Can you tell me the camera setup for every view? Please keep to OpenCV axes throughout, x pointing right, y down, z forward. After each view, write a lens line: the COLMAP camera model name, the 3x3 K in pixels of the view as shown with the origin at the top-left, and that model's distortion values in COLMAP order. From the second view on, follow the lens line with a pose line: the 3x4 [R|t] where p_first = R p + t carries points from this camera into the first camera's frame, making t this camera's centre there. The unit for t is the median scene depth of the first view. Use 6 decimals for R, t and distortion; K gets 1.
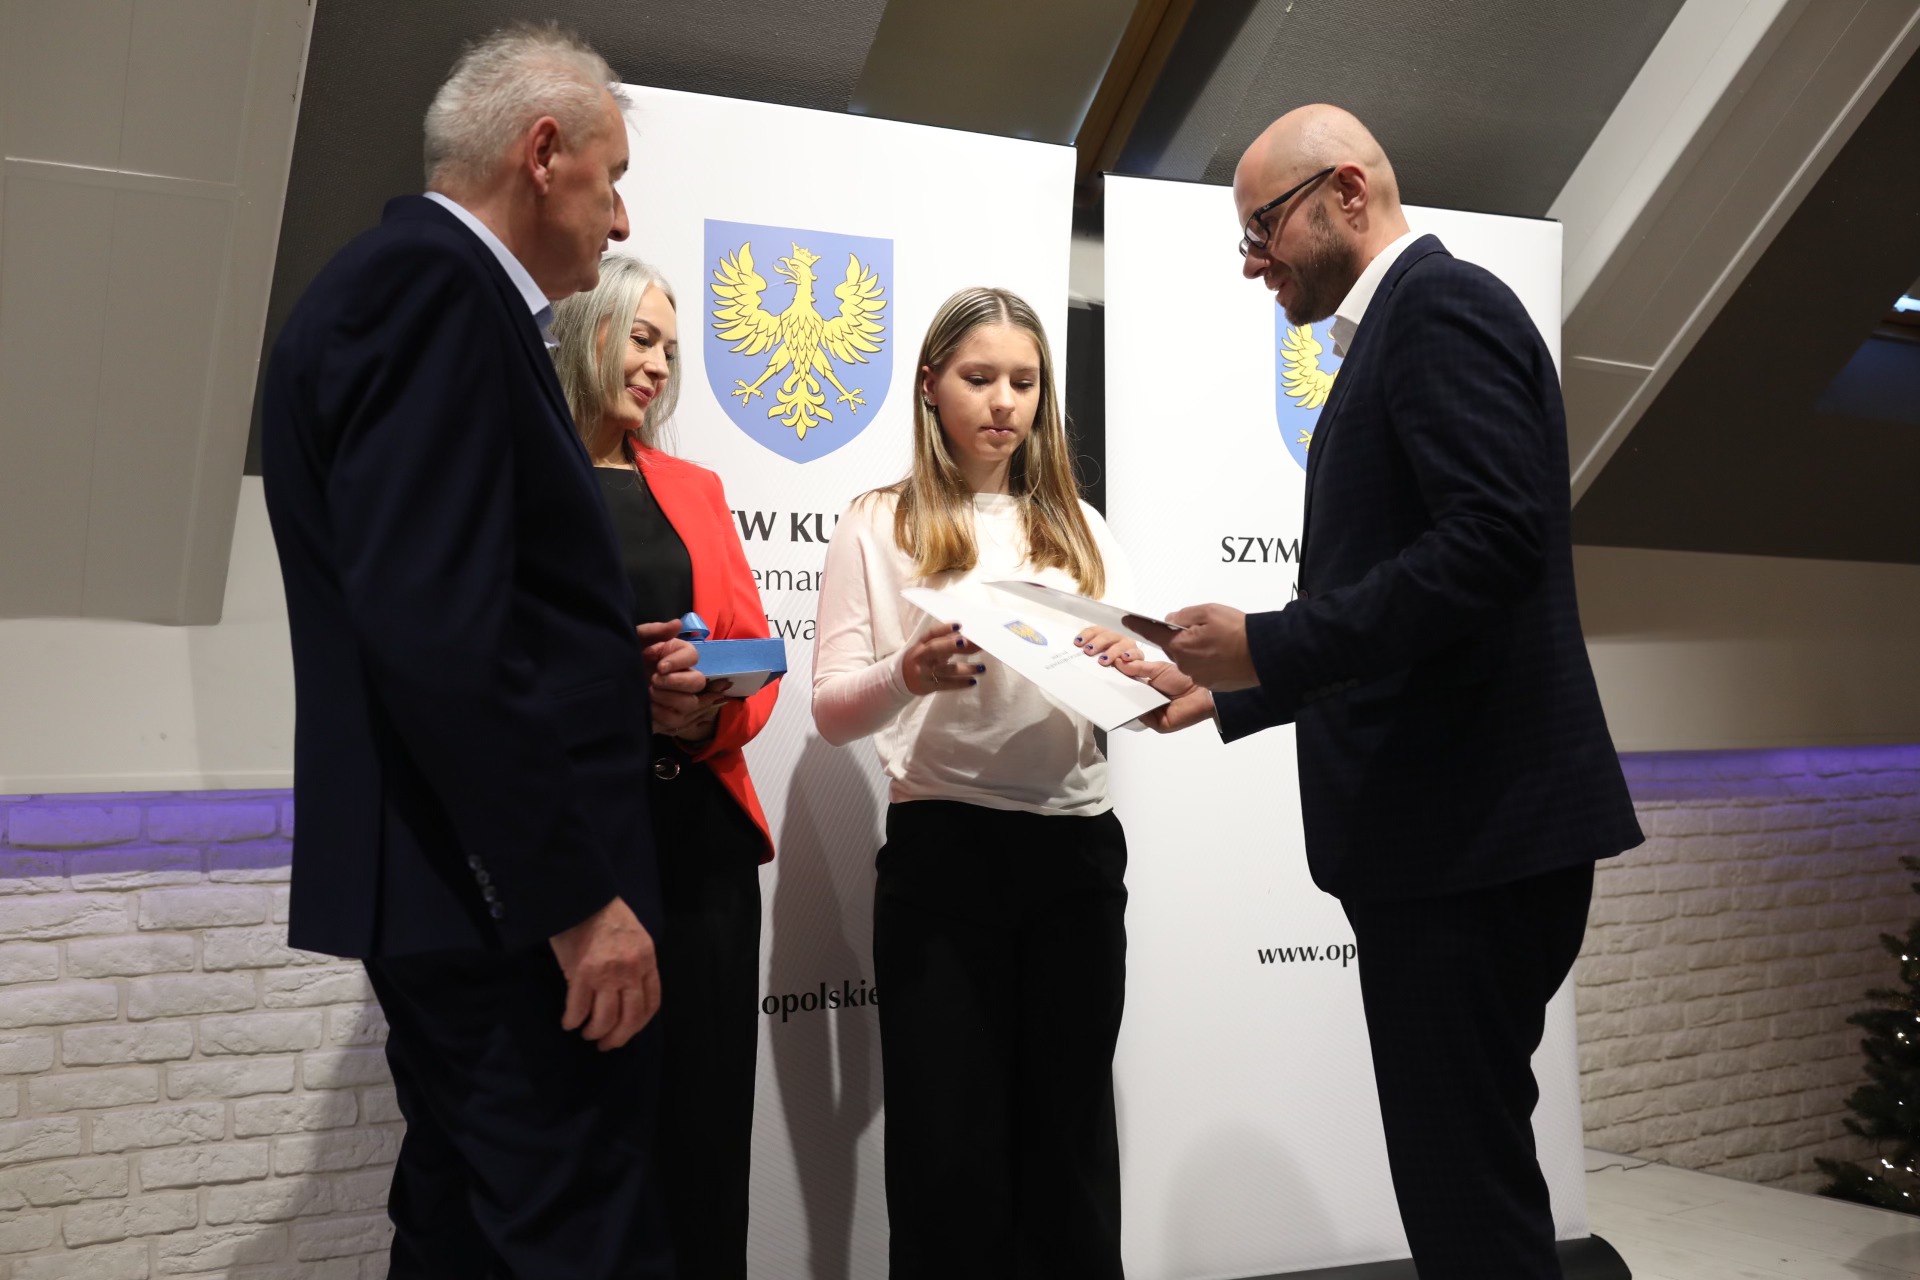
lens RADIAL K [[1839.5, 0, 953.4], [0, 1839.5, 646.4], [0, 0, 1]] dist [-0.039391, 0.000000]
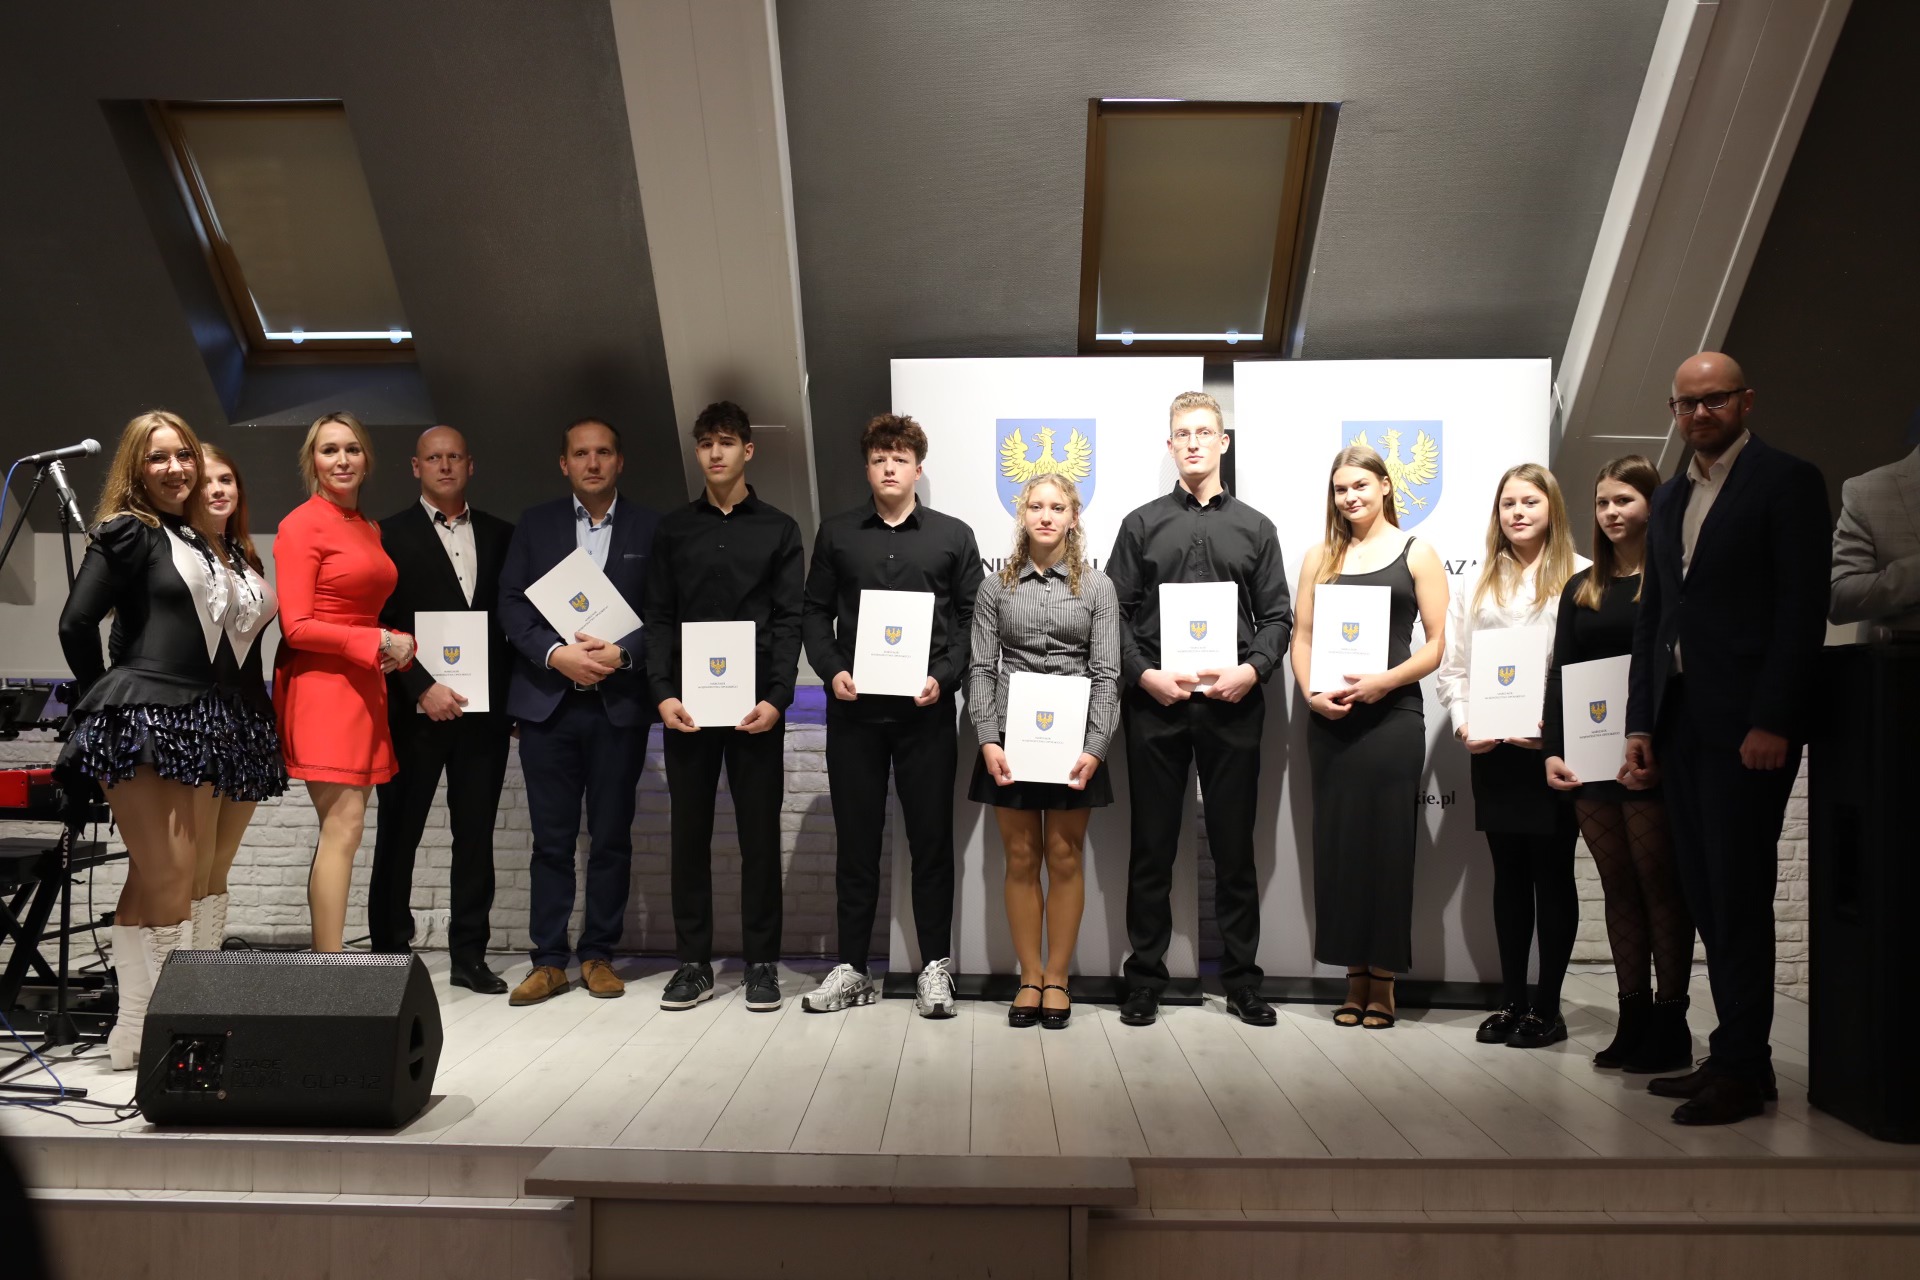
lens RADIAL K [[1839.5, 0, 954.5], [0, 1839.5, 633.0], [0, 0, 1]] dist [-0.039391, 0.000000]
pose [[0.865823, 0.016445, -0.500079, 0.804612], [0.001928, 0.999343, 0.036200, -0.059871], [0.500346, -0.032307, 0.865223, -0.776703]]
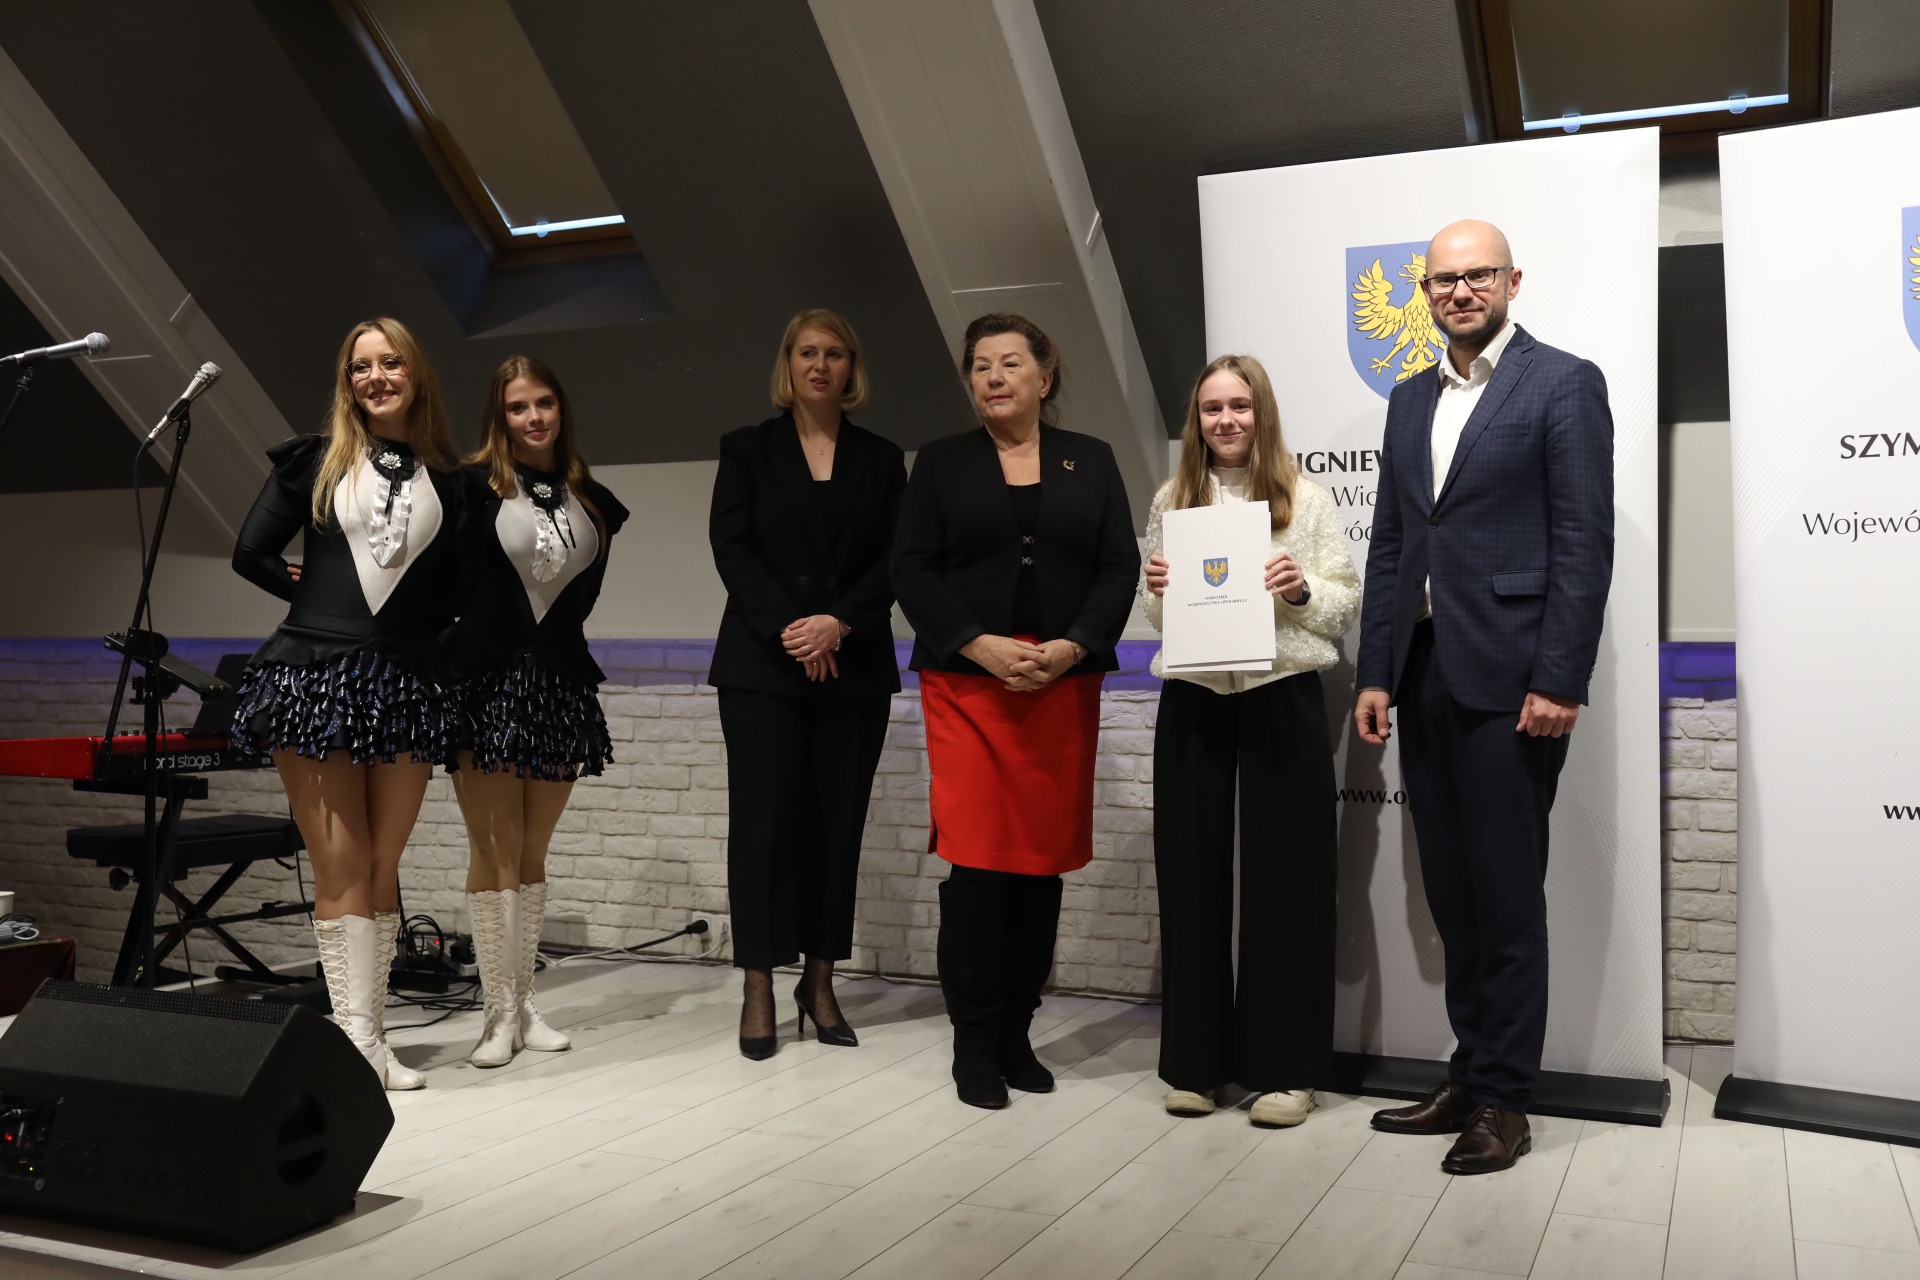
lens RADIAL K [[1839.5, 0, 971.1], [0, 1839.5, 636.9], [0, 0, 1]] dist [-0.039391, 0.000000]
pose [[0.615852, 0.019385, -0.787624, 0.754489], [0.027355, 0.998568, 0.045966, -0.002905], [0.787387, -0.049854, 0.614440, -0.118881]]
